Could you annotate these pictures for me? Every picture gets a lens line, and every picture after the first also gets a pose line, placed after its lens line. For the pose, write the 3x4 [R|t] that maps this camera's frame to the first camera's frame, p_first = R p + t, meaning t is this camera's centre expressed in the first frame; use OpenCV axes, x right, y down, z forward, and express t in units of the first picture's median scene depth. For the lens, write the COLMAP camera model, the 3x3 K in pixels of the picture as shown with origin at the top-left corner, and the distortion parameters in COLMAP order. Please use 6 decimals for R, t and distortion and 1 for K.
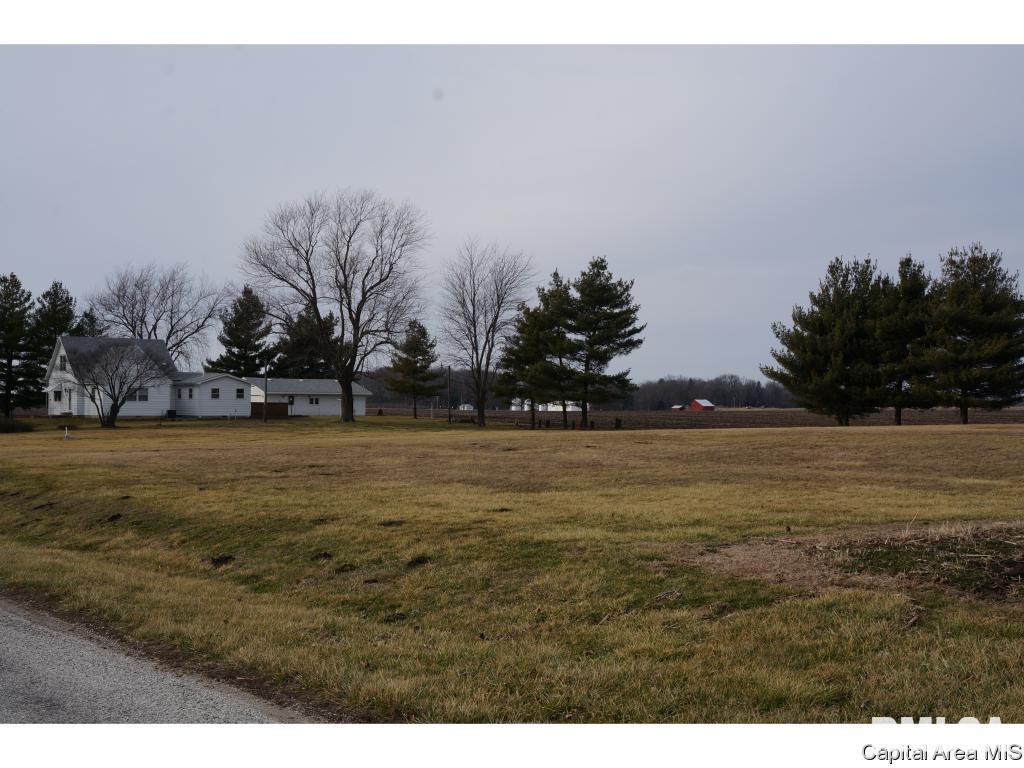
lens RADIAL K [[1150.6, 0, 512.0], [0, 1150.6, 384.0], [0, 0, 1]] dist [0.027560, 0.041395]
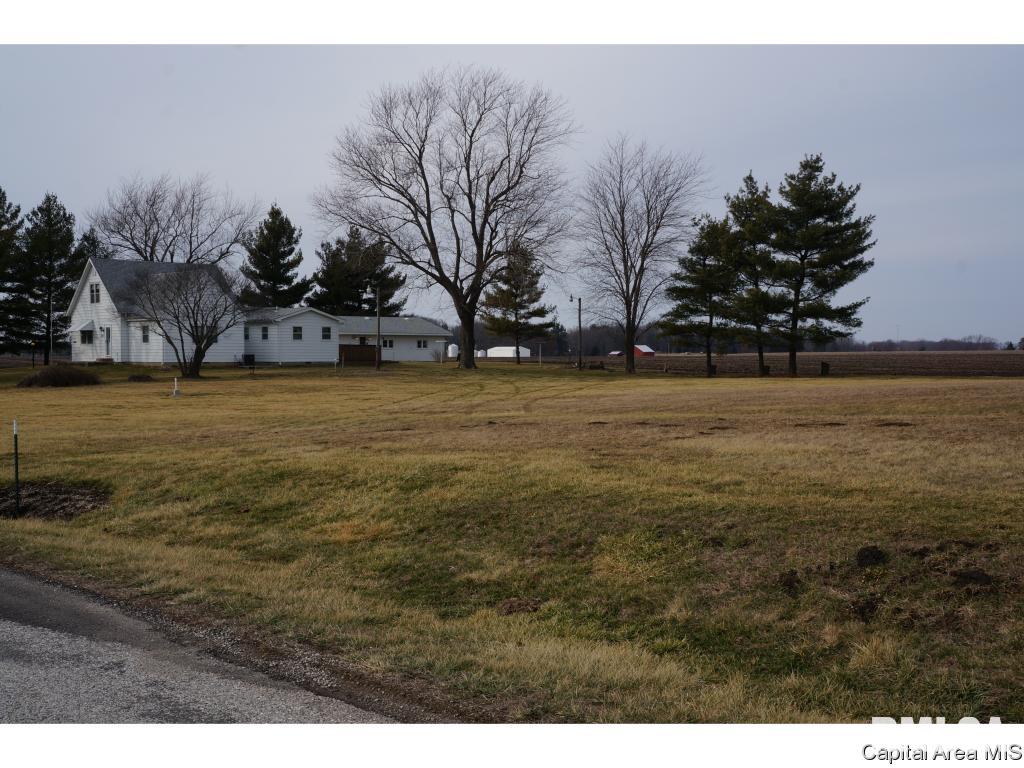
lens RADIAL K [[1150.6, 0, 512.0], [0, 1150.6, 384.0], [0, 0, 1]] dist [0.027560, 0.041395]
pose [[0.996324, -0.007024, 0.085378, -0.177547], [0.003094, 0.998933, 0.046085, 0.007063], [-0.085611, -0.045651, 0.995282, 0.212953]]
